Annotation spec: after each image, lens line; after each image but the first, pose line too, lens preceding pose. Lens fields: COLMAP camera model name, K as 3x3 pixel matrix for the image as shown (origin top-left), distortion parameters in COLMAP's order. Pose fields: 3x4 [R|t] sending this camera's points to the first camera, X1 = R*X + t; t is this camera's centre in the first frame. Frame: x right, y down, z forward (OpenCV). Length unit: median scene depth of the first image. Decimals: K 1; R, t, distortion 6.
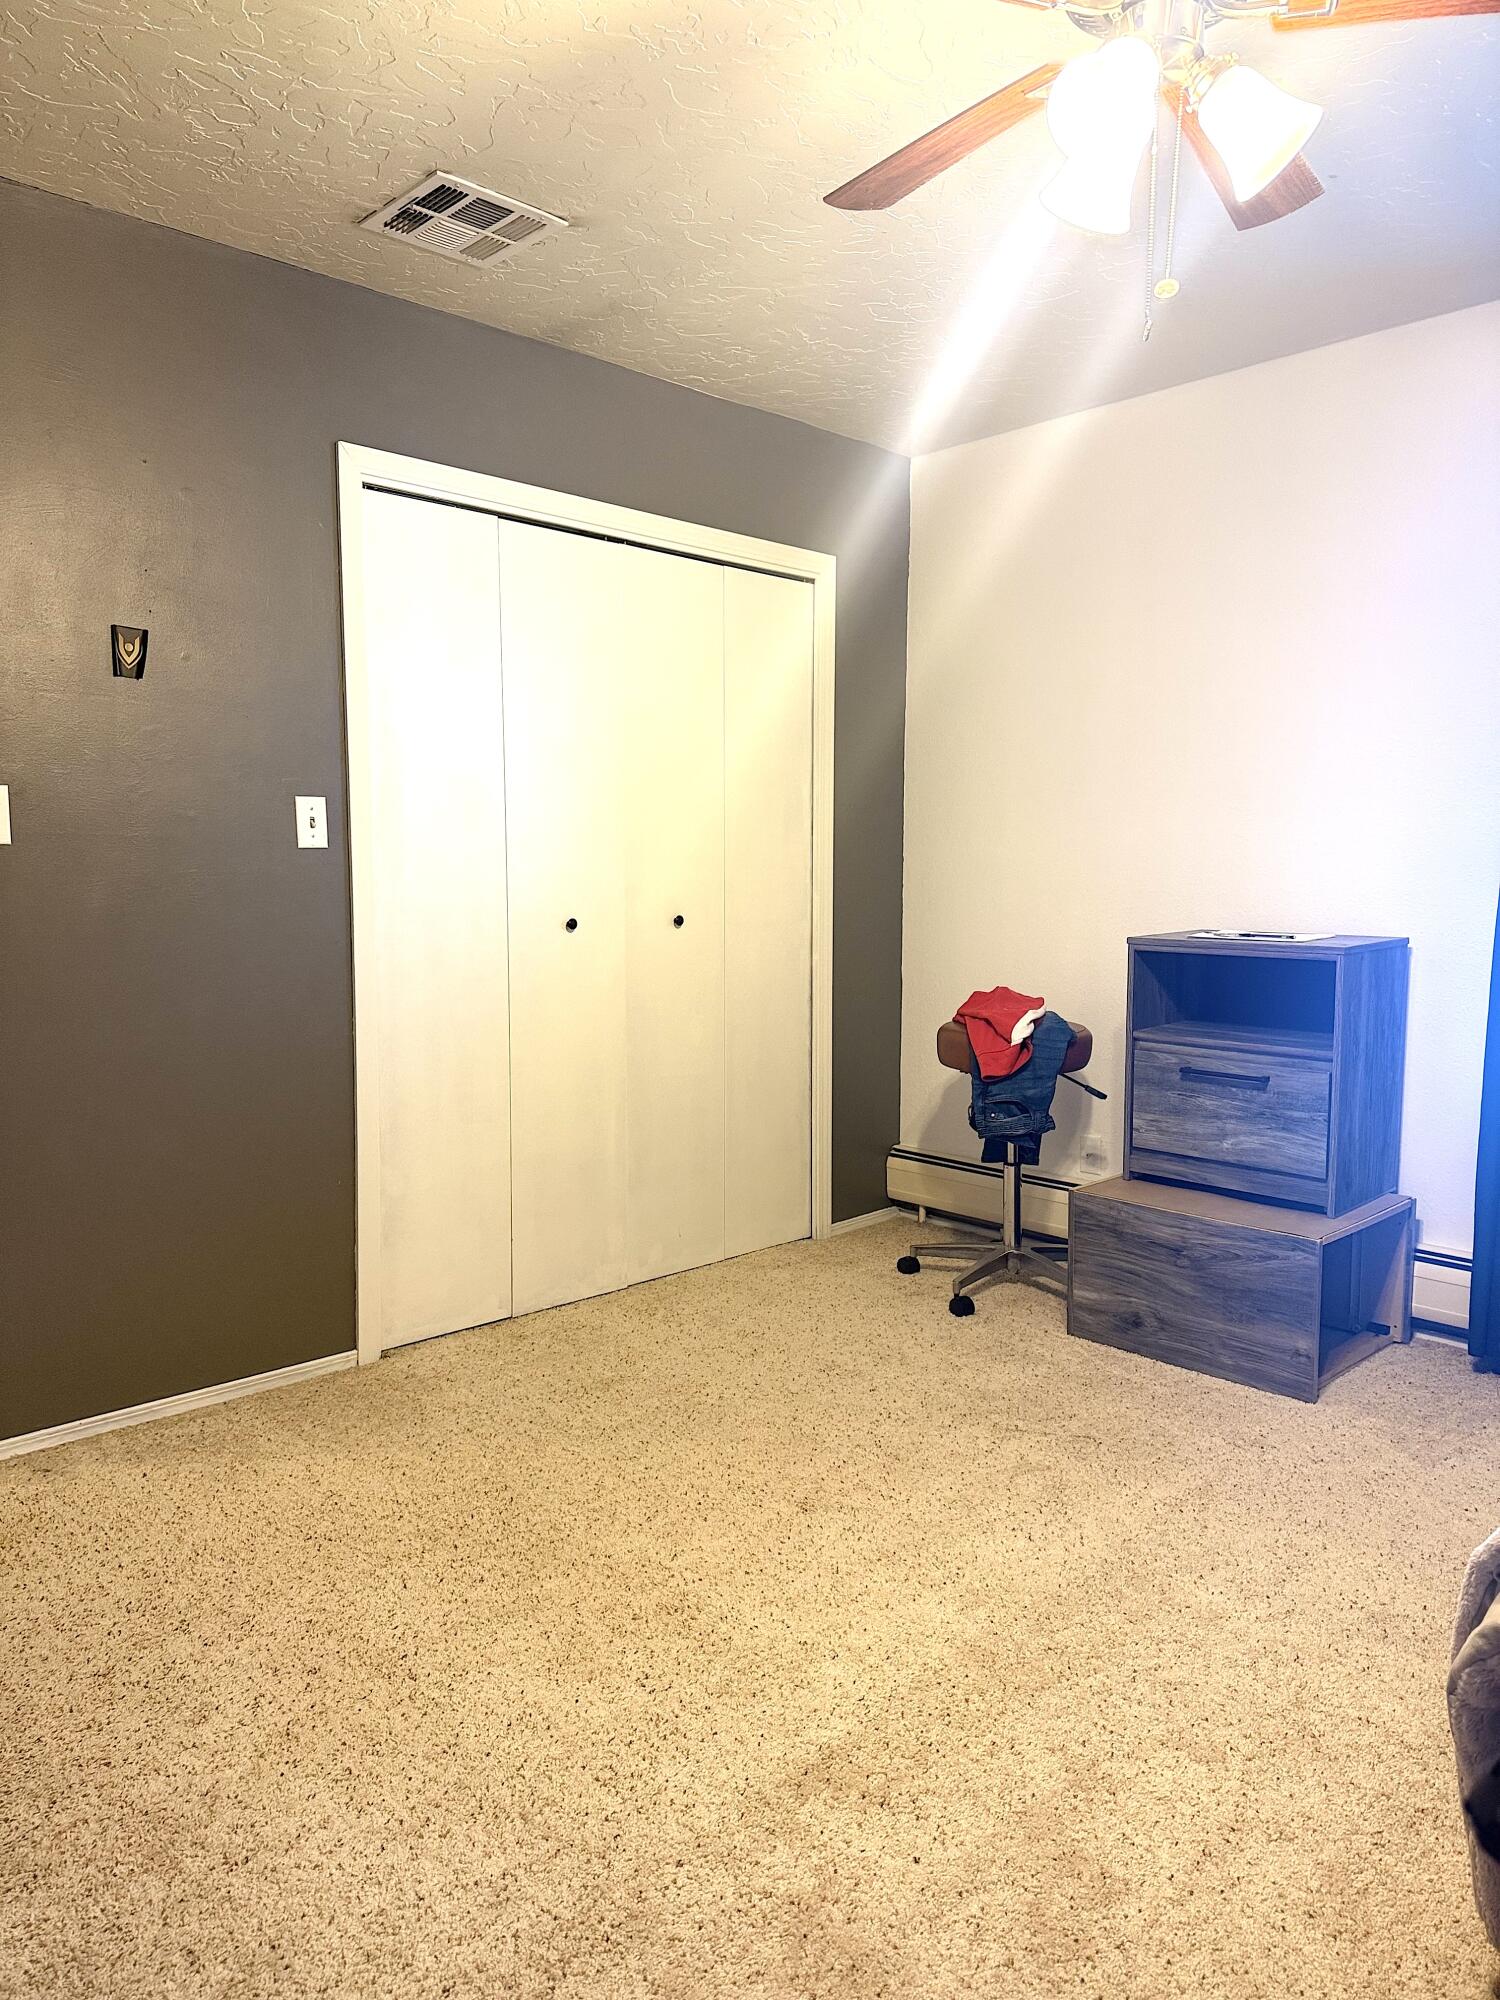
lens RADIAL K [[1404.6, 0, 750.0], [0, 1404.6, 1000.0], [0, 0, 1]] dist [0.005950, 0.001407]
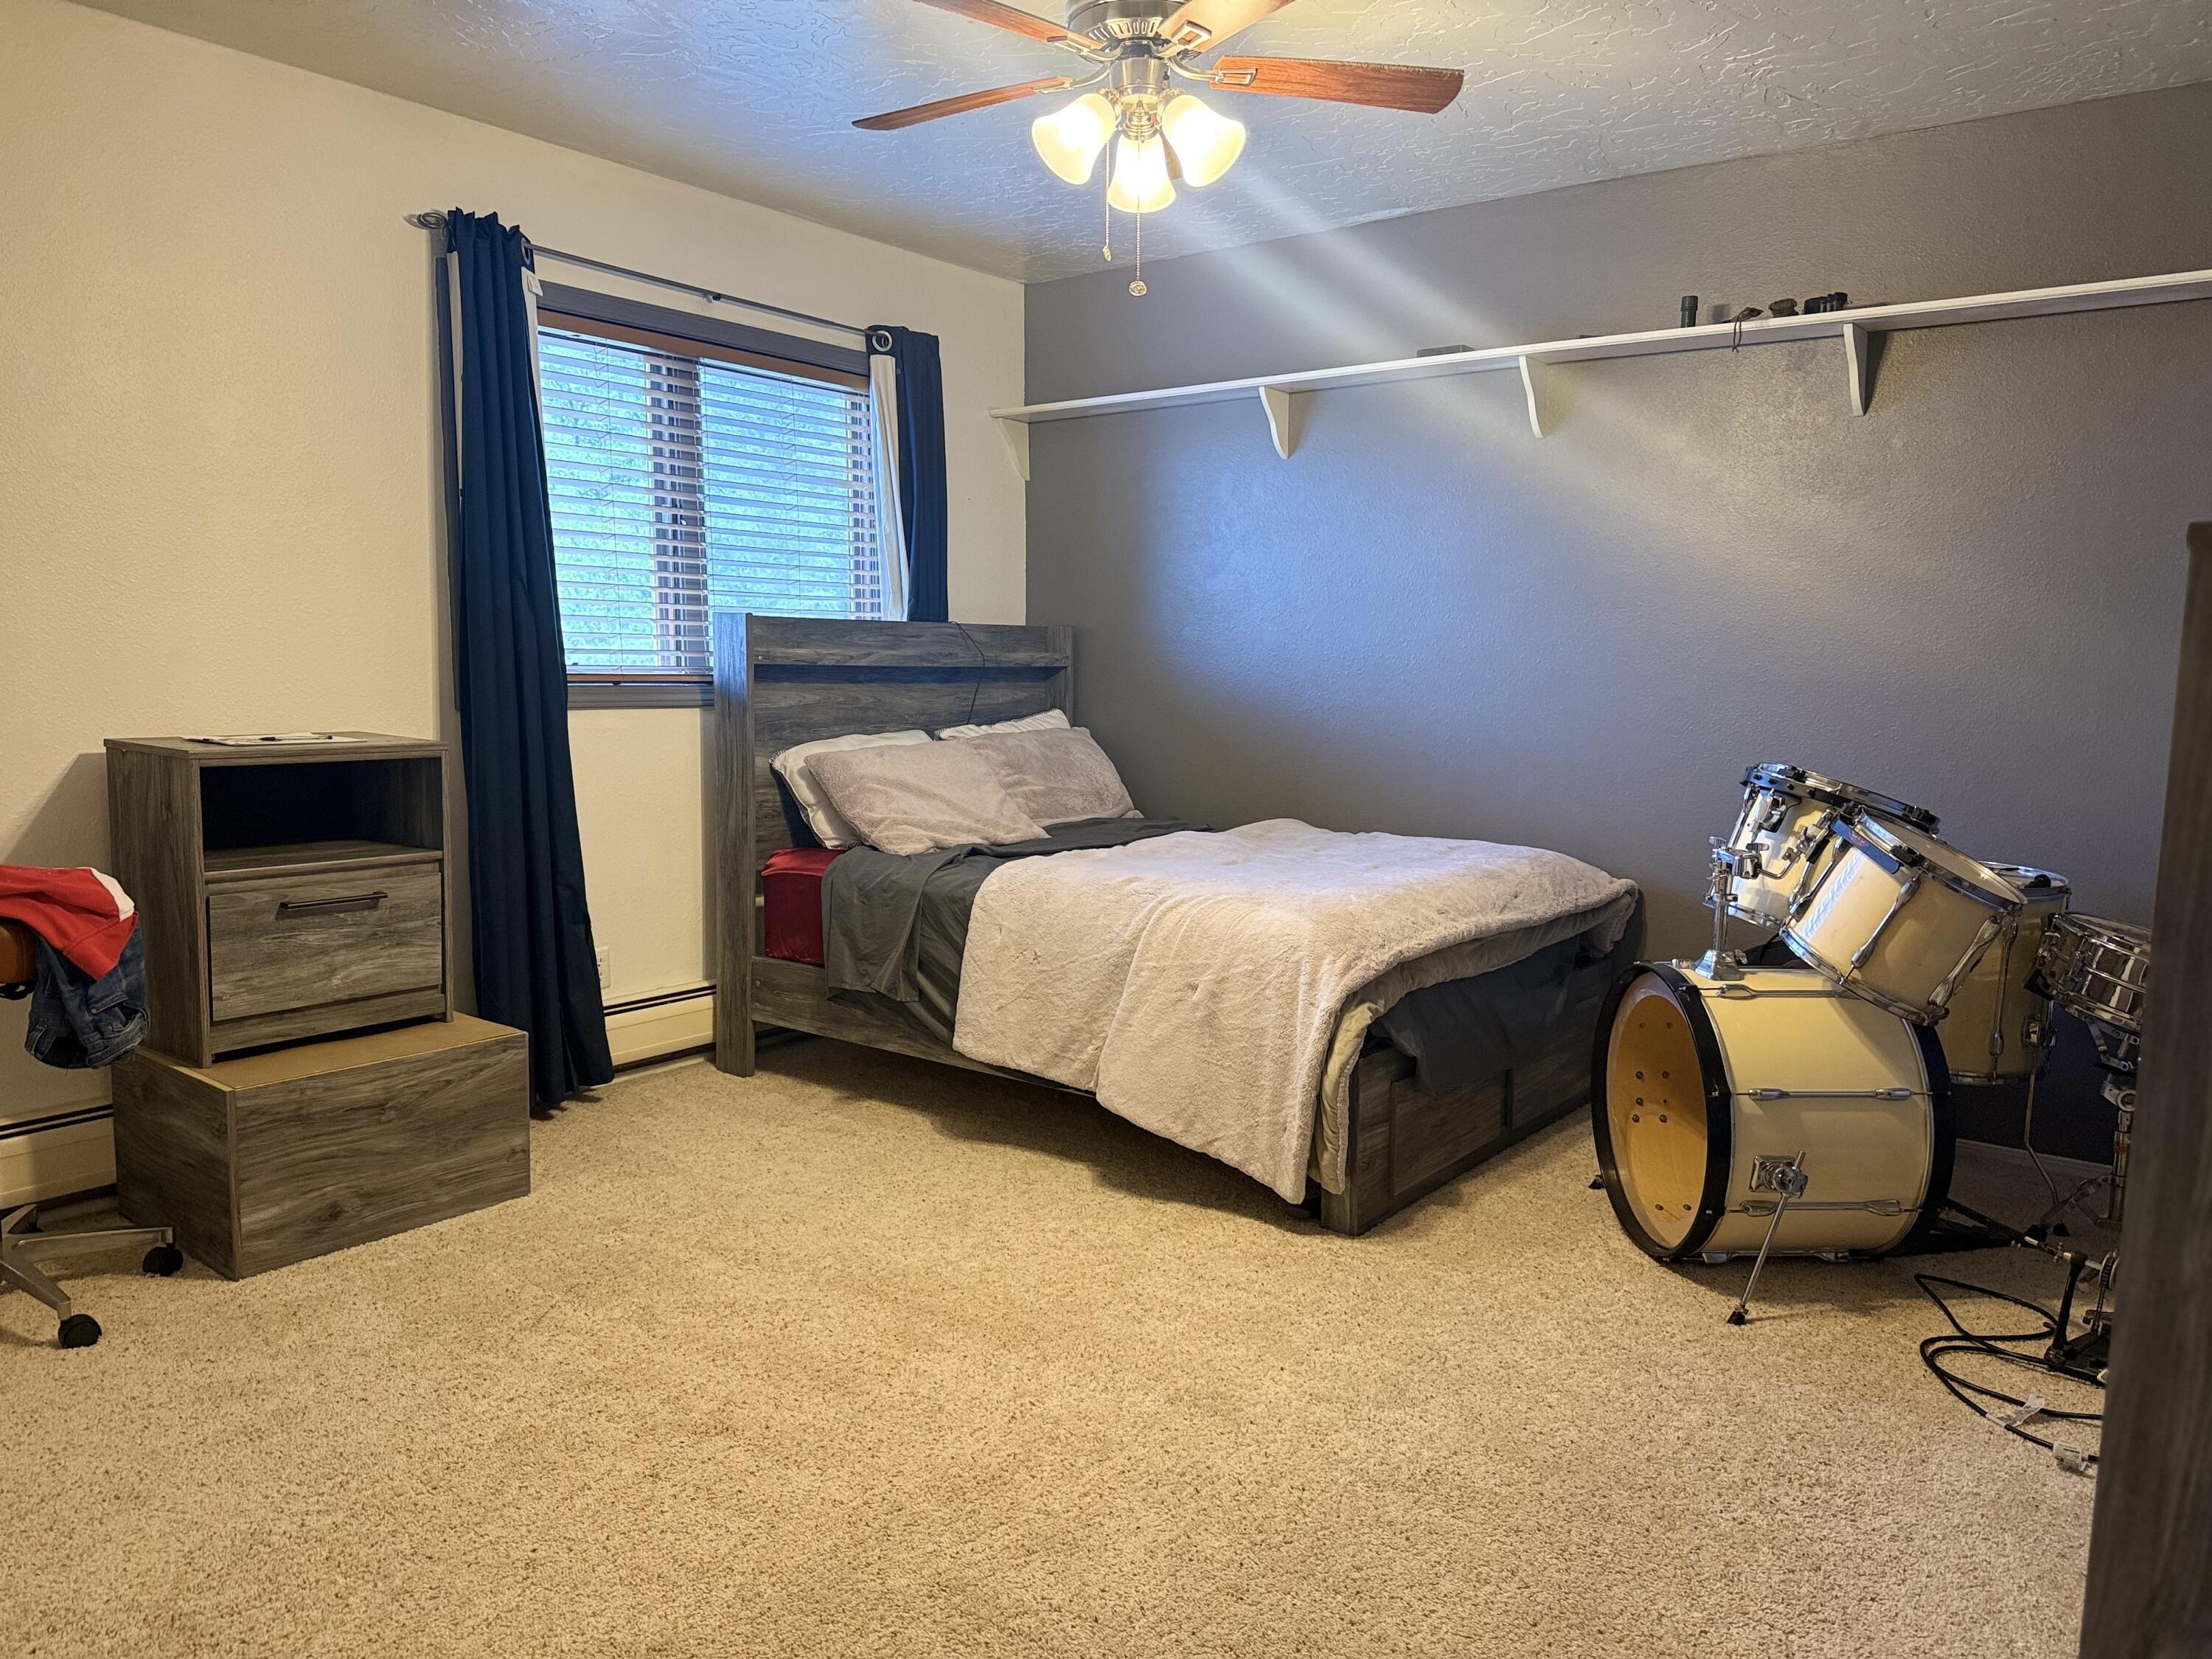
lens RADIAL K [[1553.5, 0, 1106.0], [0, 1553.5, 829.5], [0, 0, 1]] dist [0.005950, 0.001407]
pose [[-0.148472, -0.116346, 0.982049, -0.673479], [0.083190, 0.988066, 0.129636, -0.075239], [-0.985411, 0.100944, -0.137022, 0.668244]]
